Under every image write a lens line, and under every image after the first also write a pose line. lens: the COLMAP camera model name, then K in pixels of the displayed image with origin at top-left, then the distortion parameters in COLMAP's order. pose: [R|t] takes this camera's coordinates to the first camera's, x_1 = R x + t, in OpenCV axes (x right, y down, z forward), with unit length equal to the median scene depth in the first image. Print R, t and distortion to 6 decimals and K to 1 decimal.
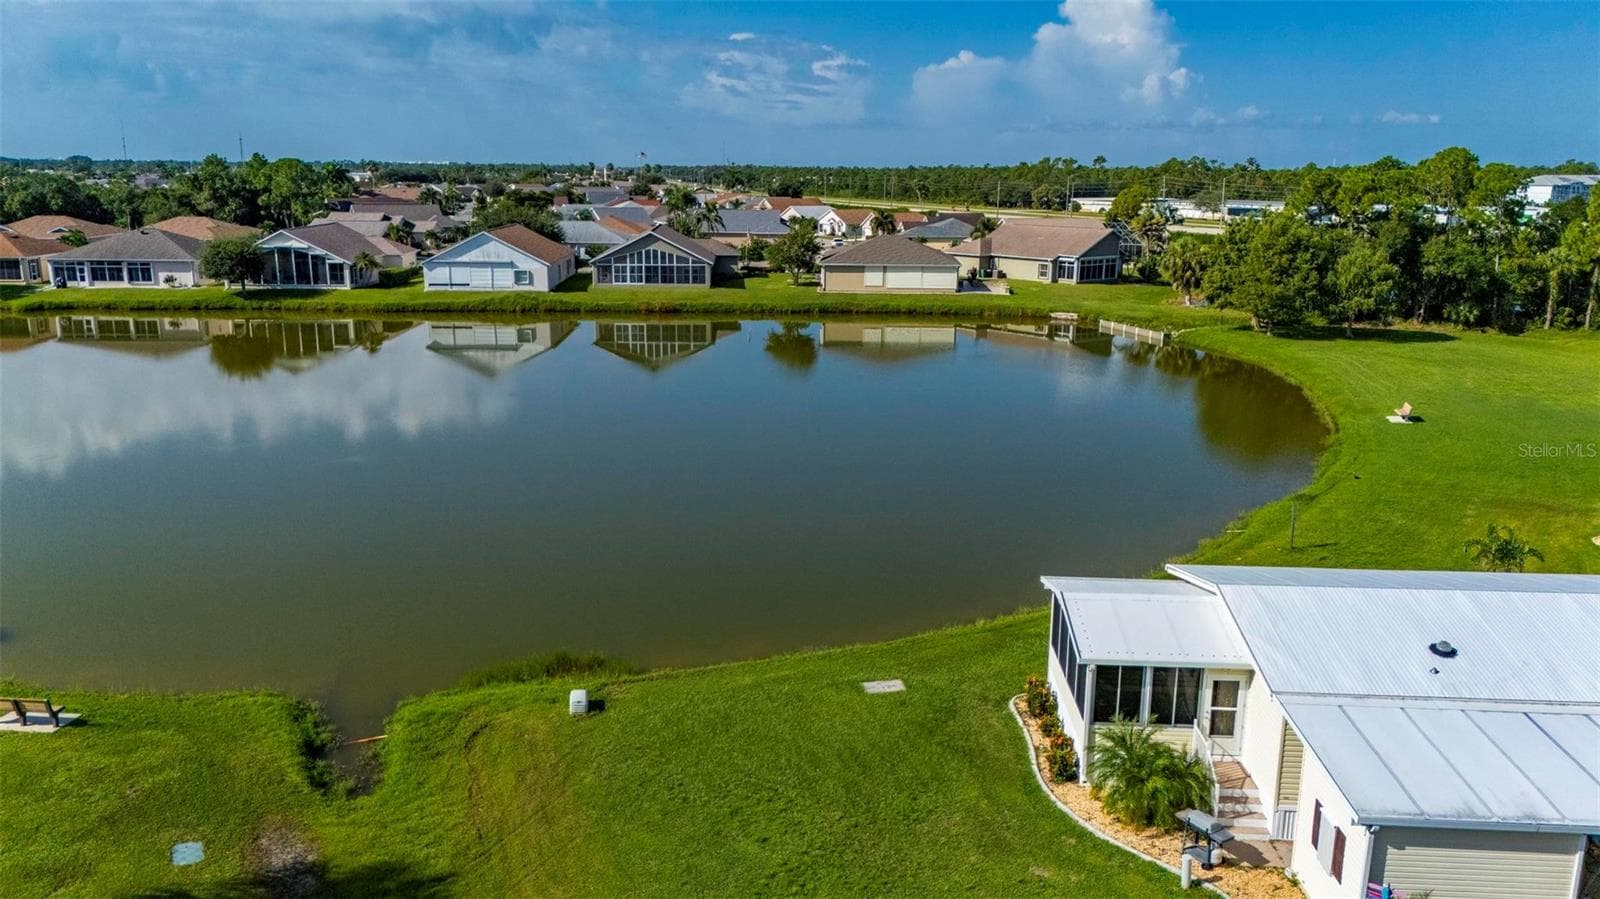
lens RADIAL K [[1169.4, 0, 799.0], [0, 1169.4, 448.1], [0, 0, 1]] dist [0.083740, -0.090422]
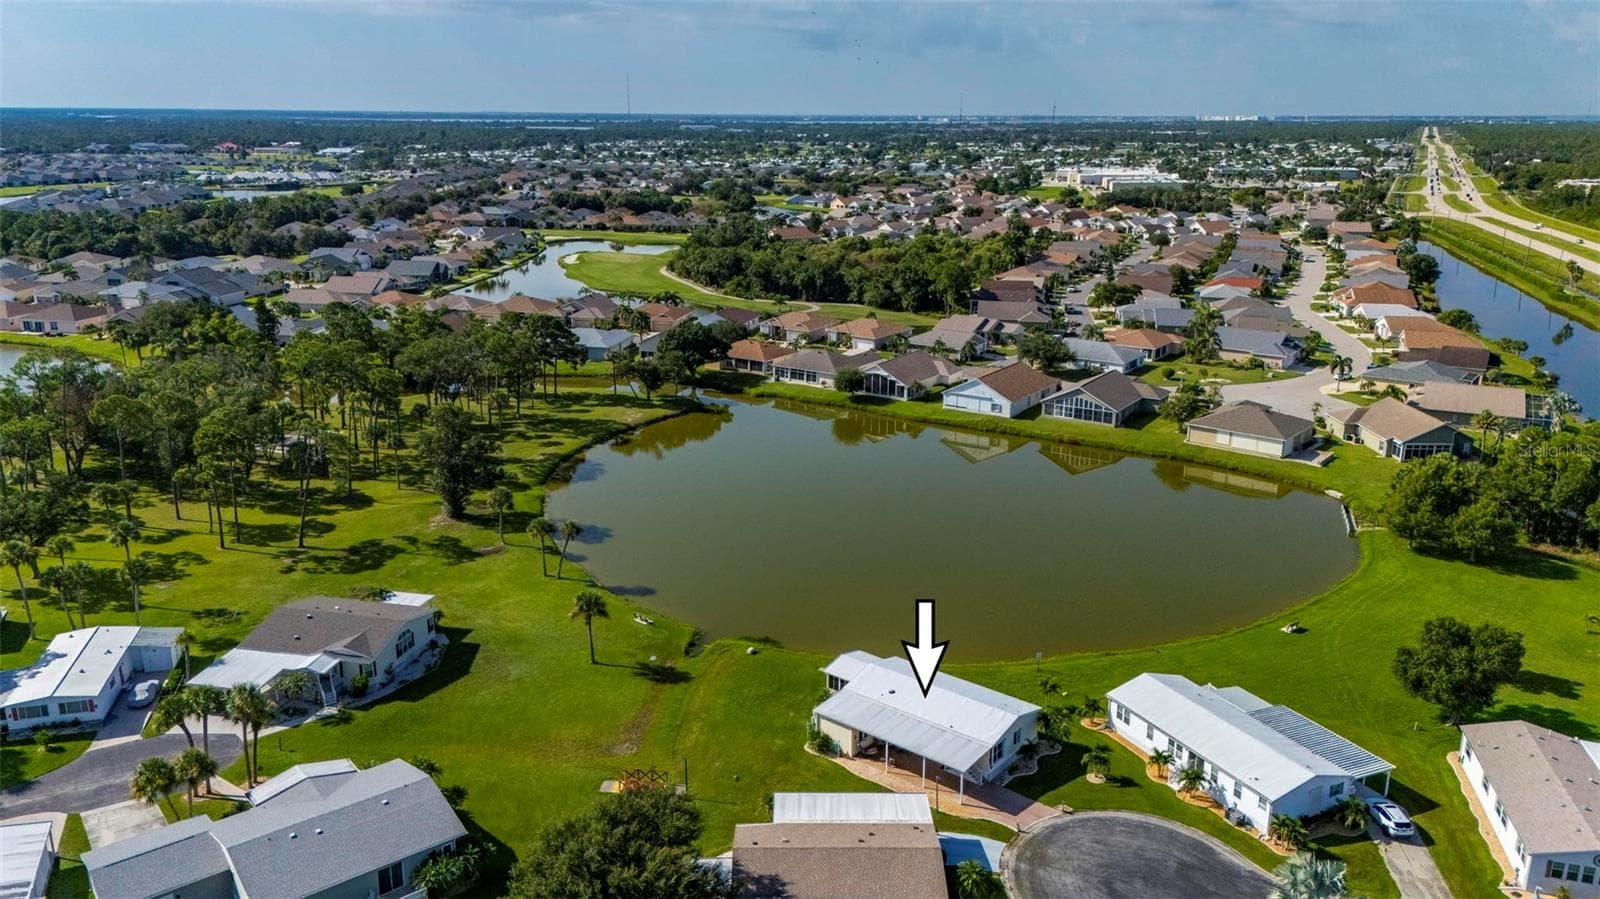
lens RADIAL K [[1169.4, 0, 799.0], [0, 1169.4, 448.1], [0, 0, 1]] dist [0.083740, -0.090422]
pose [[0.802401, 0.158443, -0.575368, 0.493601], [-0.136516, 0.987281, 0.081490, -0.185629], [0.580961, 0.013160, 0.813825, -0.486751]]
